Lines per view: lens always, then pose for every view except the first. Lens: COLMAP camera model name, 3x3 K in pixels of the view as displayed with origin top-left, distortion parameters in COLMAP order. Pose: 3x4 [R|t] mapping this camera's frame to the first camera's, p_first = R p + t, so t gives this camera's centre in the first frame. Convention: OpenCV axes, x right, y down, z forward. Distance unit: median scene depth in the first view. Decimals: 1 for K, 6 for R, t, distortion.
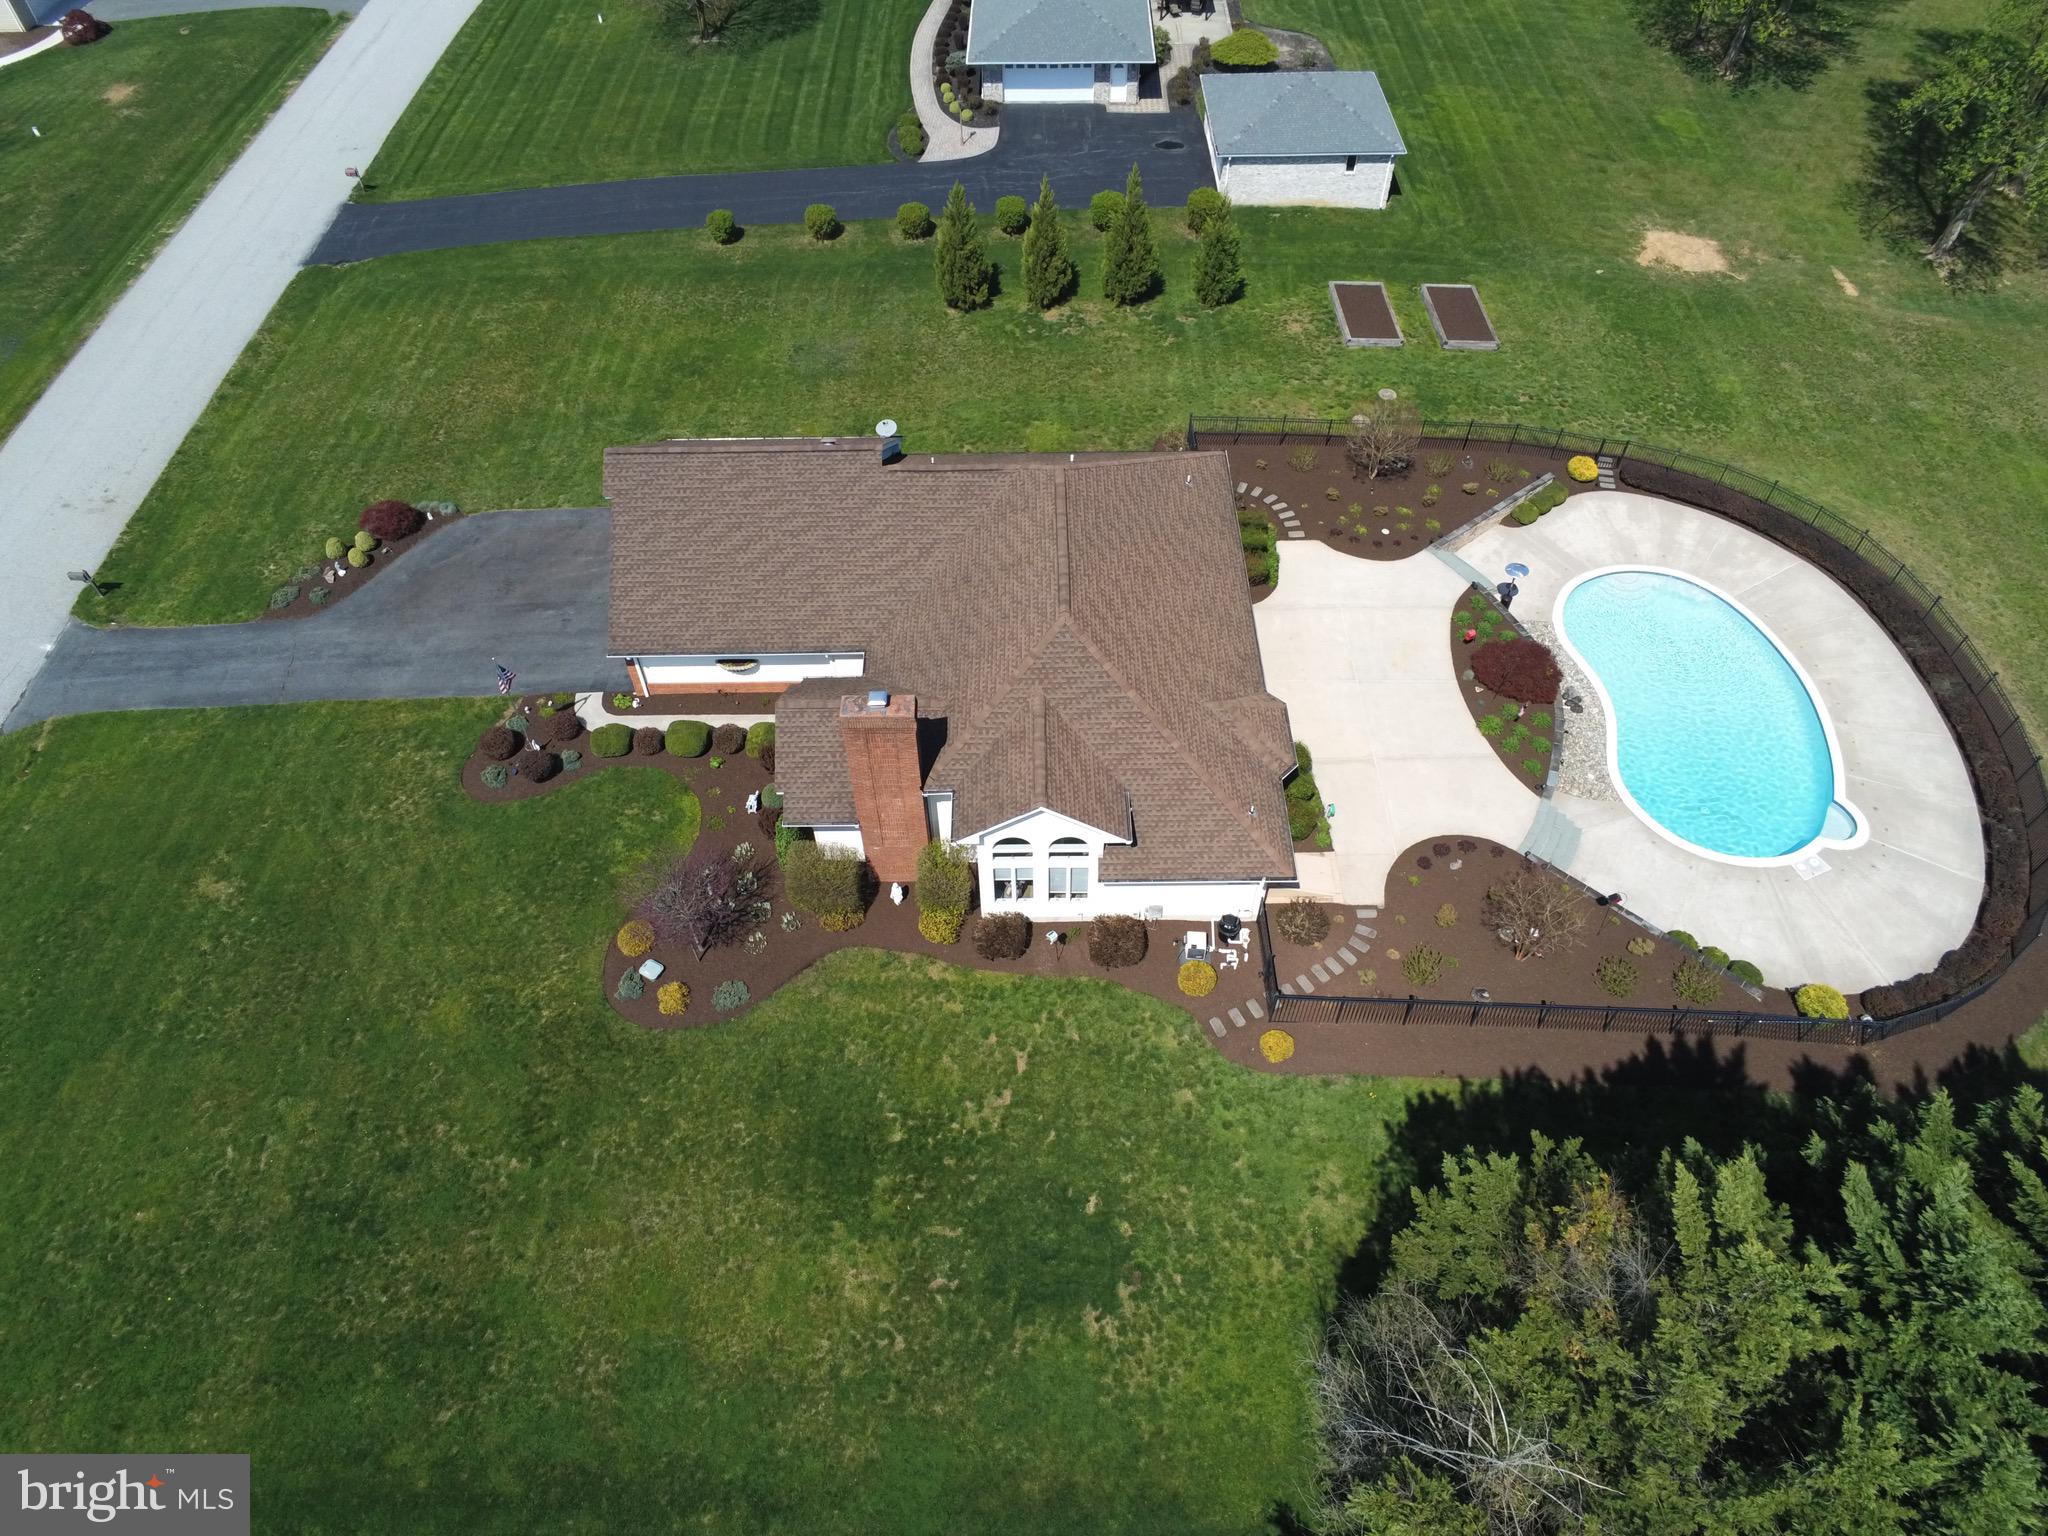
lens RADIAL K [[1320.8, 0, 1026.3], [0, 1320.8, 770.9], [0, 0, 1]] dist [0.004586, -0.003237]
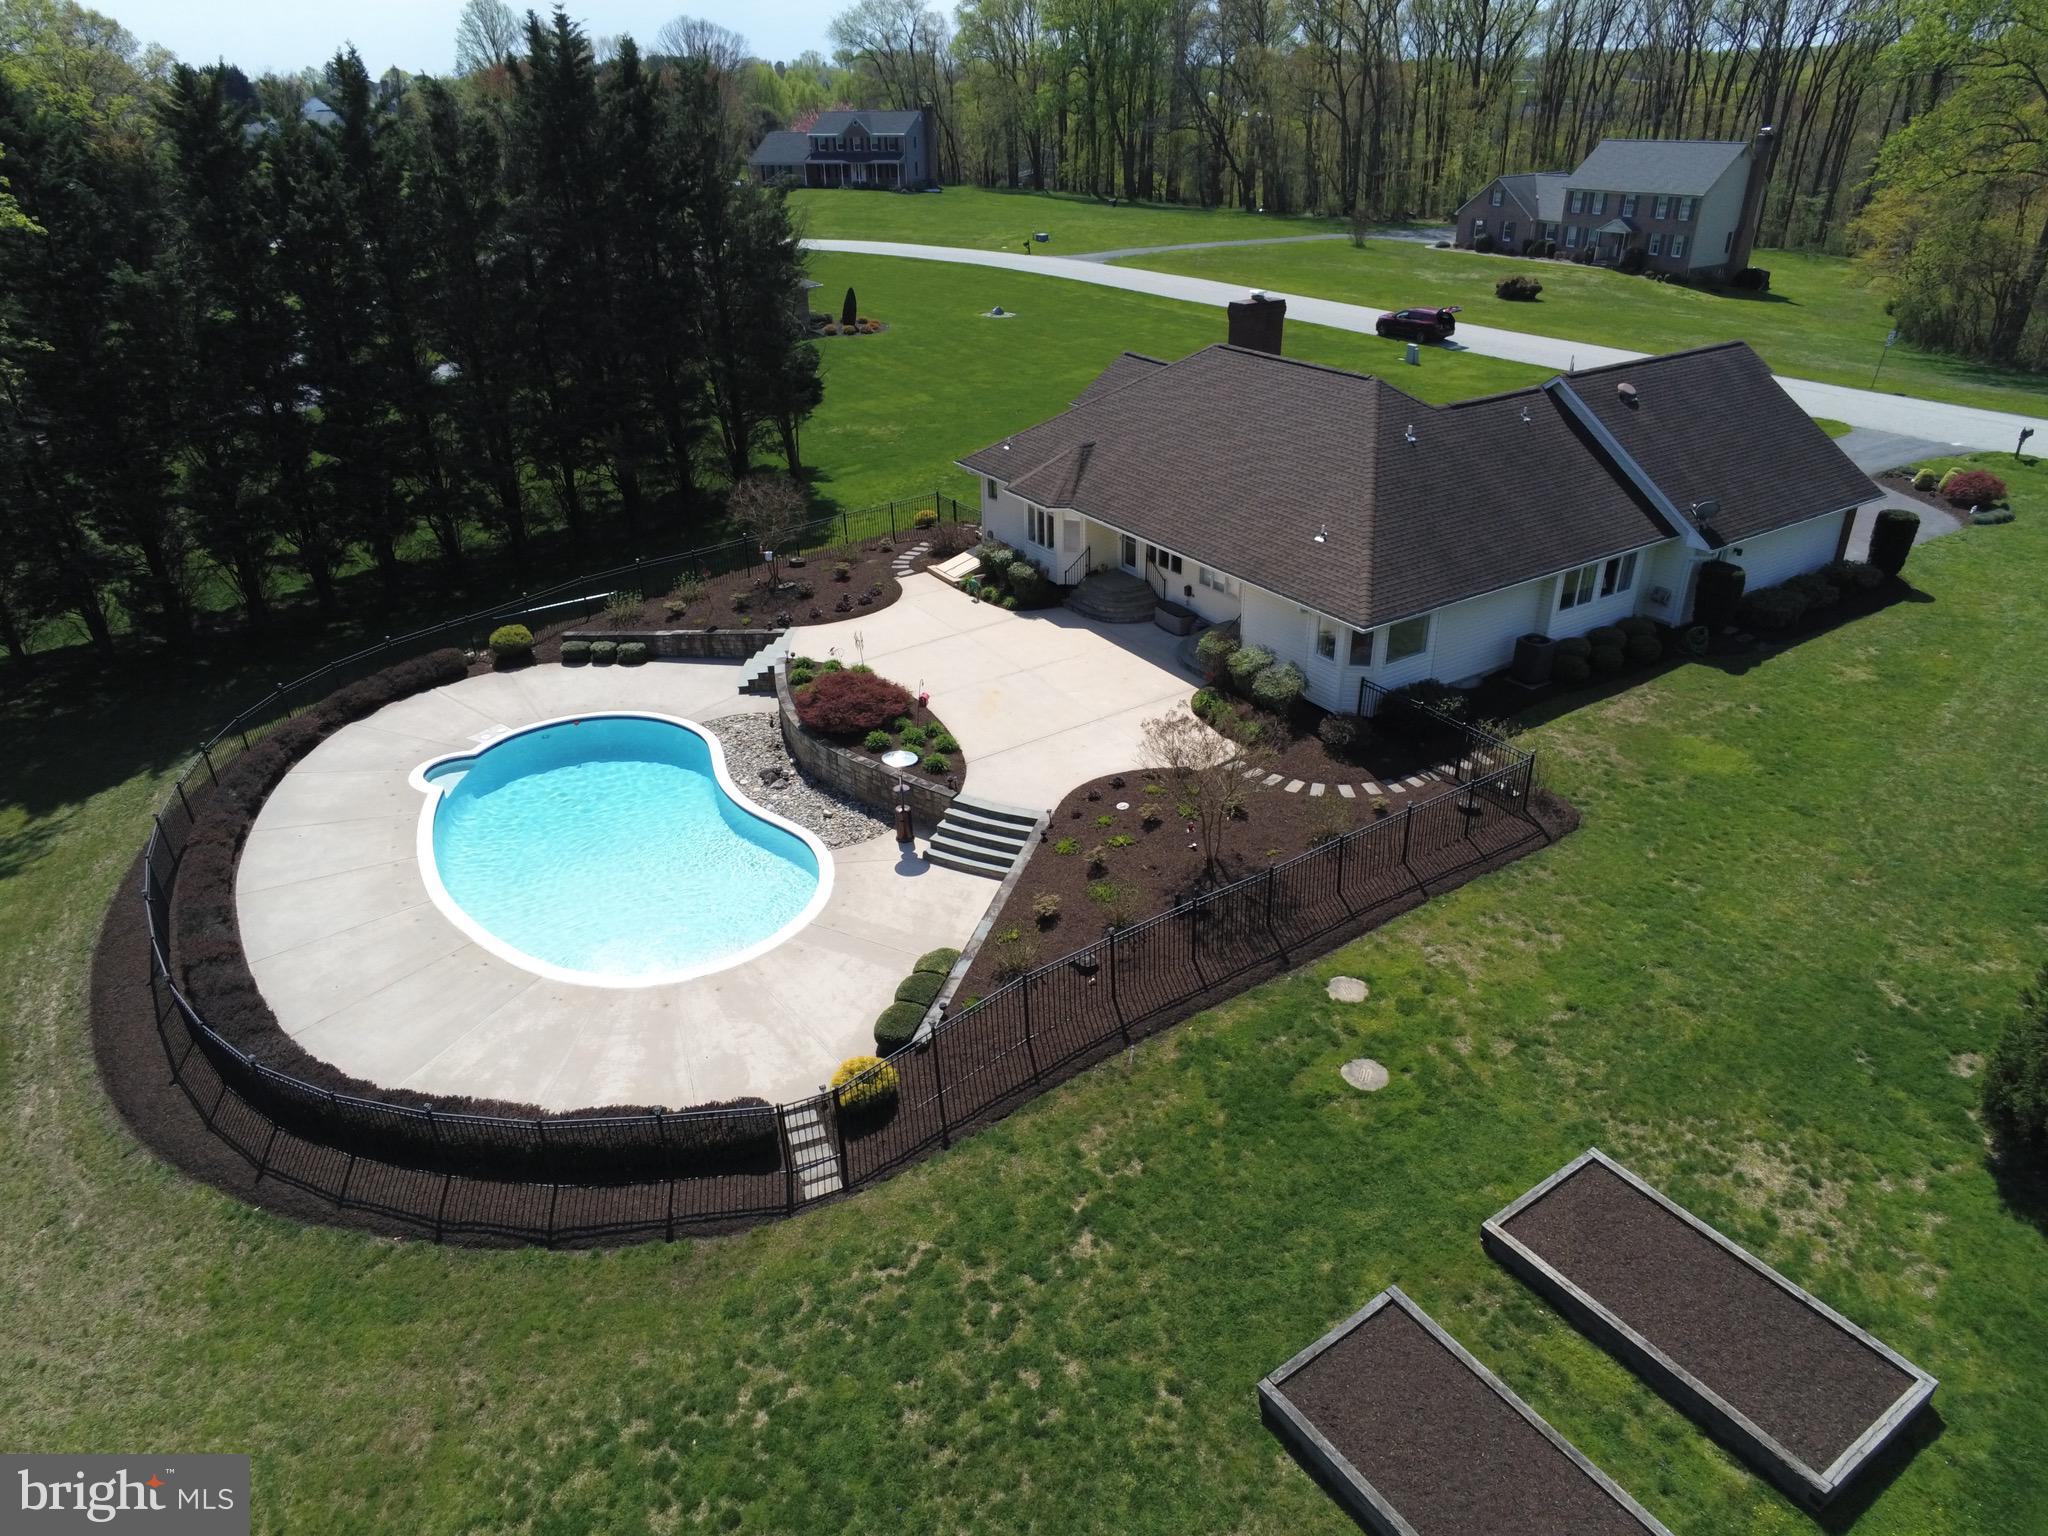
lens RADIAL K [[1327.8, 0, 1021.1], [0, 1327.8, 768.0], [0, 0, 1]] dist [0.002197, -0.000384]
pose [[-0.844580, 0.272003, -0.461194, 0.586969], [-0.389542, 0.278803, 0.877796, -0.701057], [0.367345, 0.921023, -0.129515, 1.048354]]
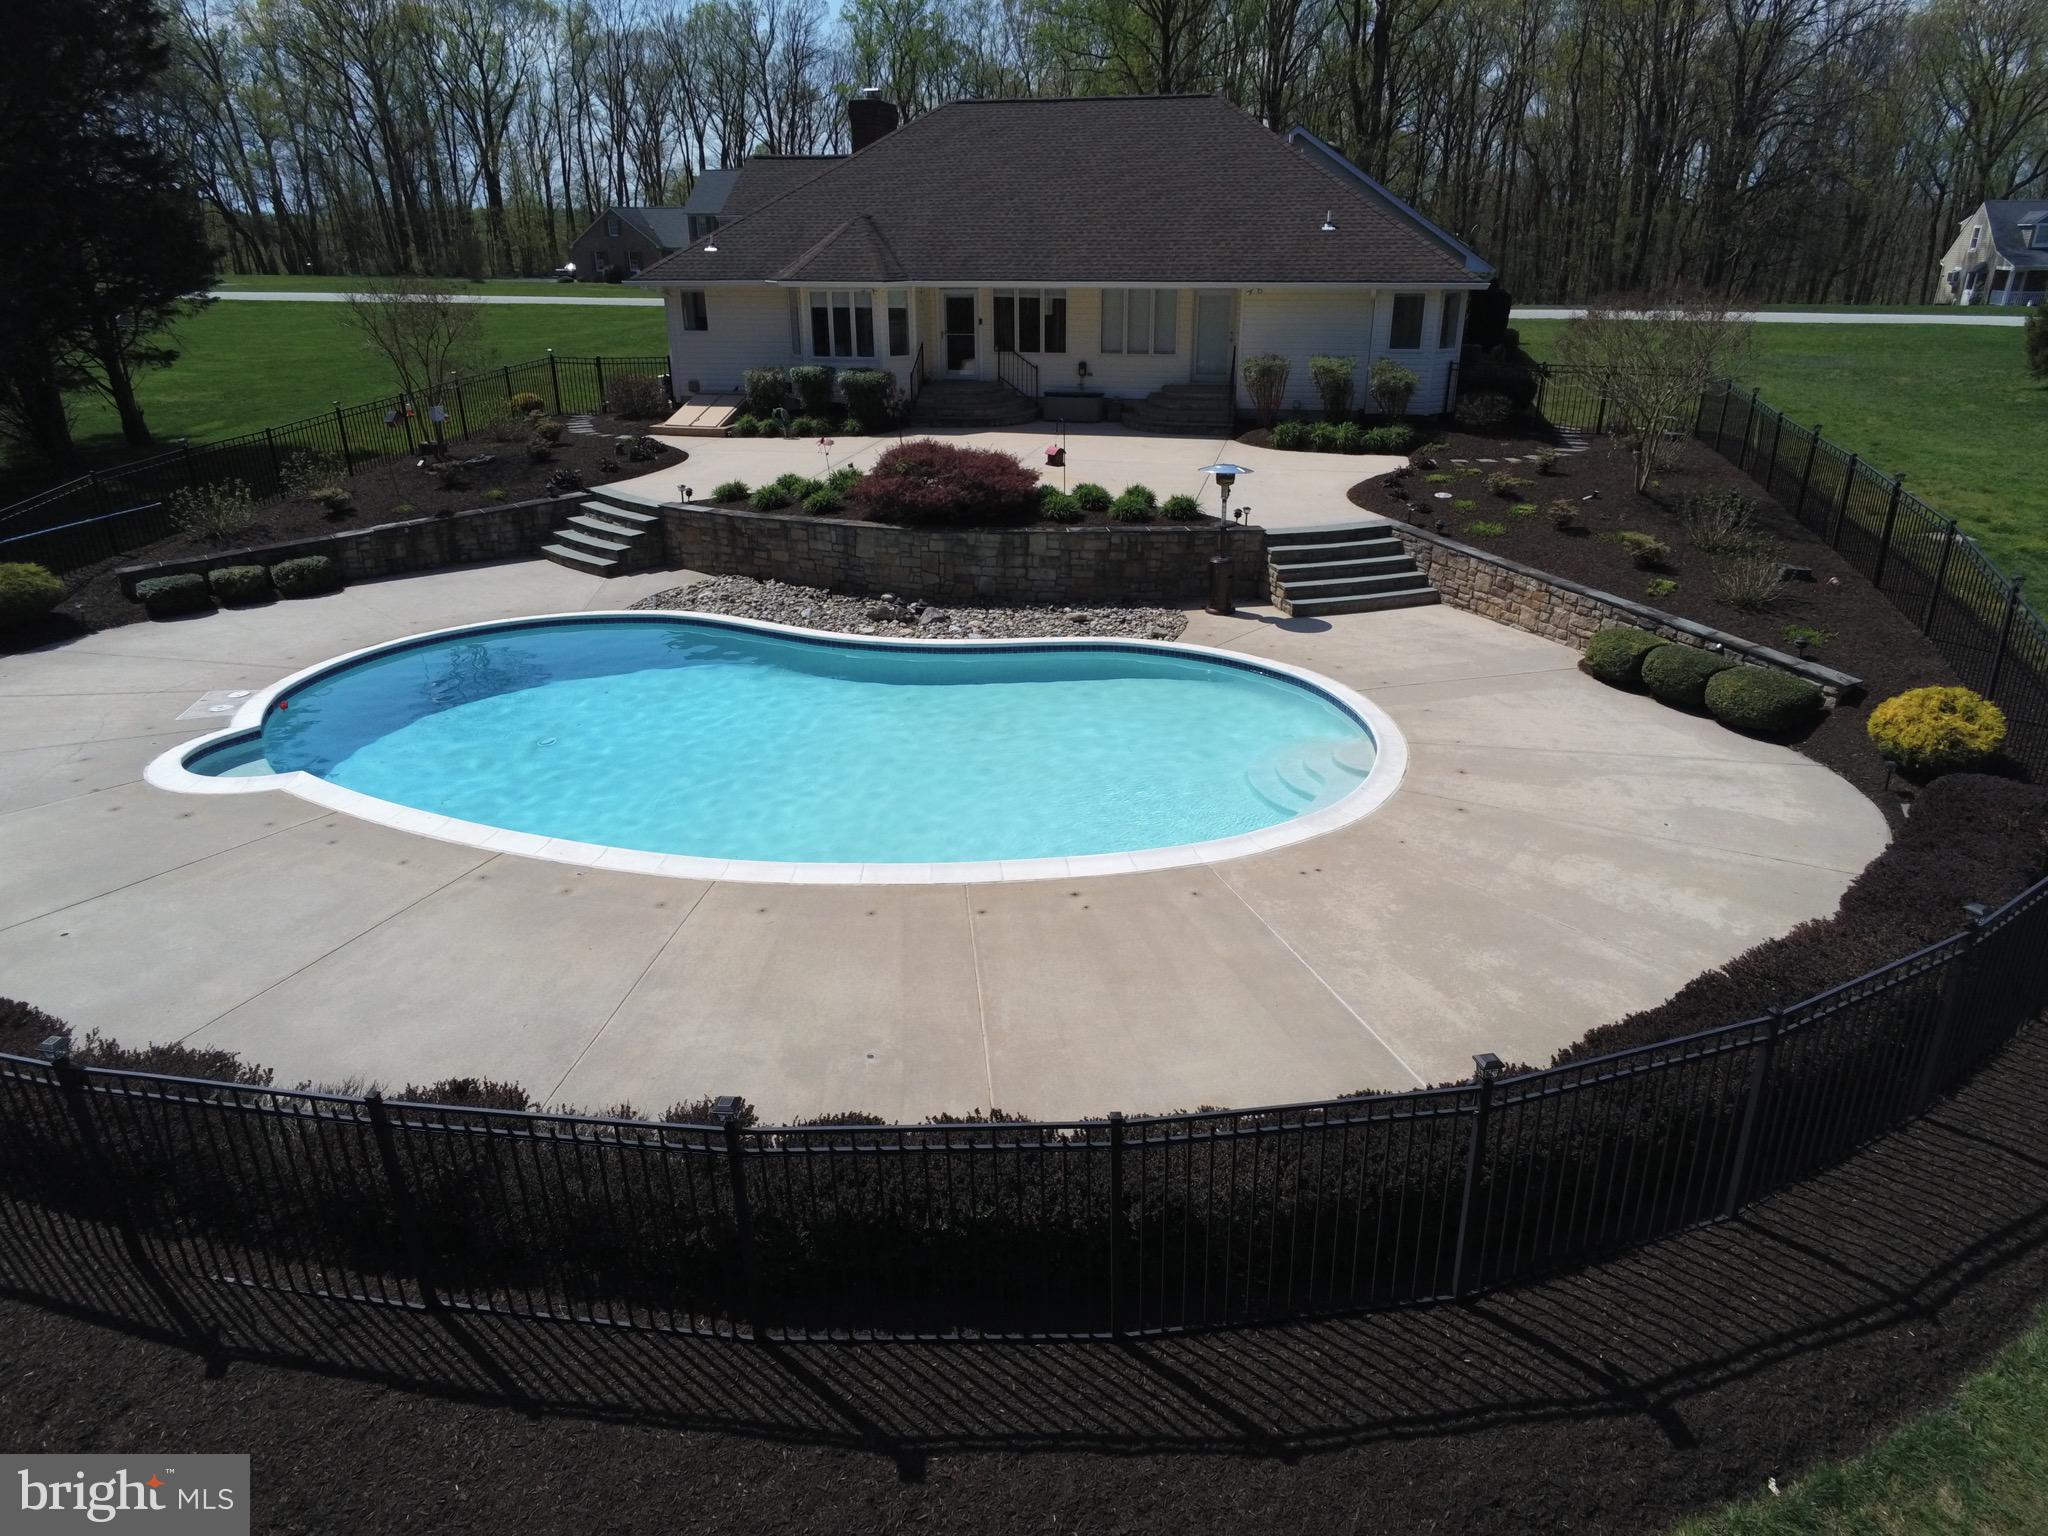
lens RADIAL K [[1323.9, 0, 1024.0], [0, 1323.9, 768.0], [0, 0, 1]] dist [0.002564, -0.000029]
pose [[-0.232348, 0.379428, -0.895572, 0.743202], [-0.737705, 0.531335, 0.416503, -0.214935], [0.633881, 0.757441, 0.156451, 0.912604]]
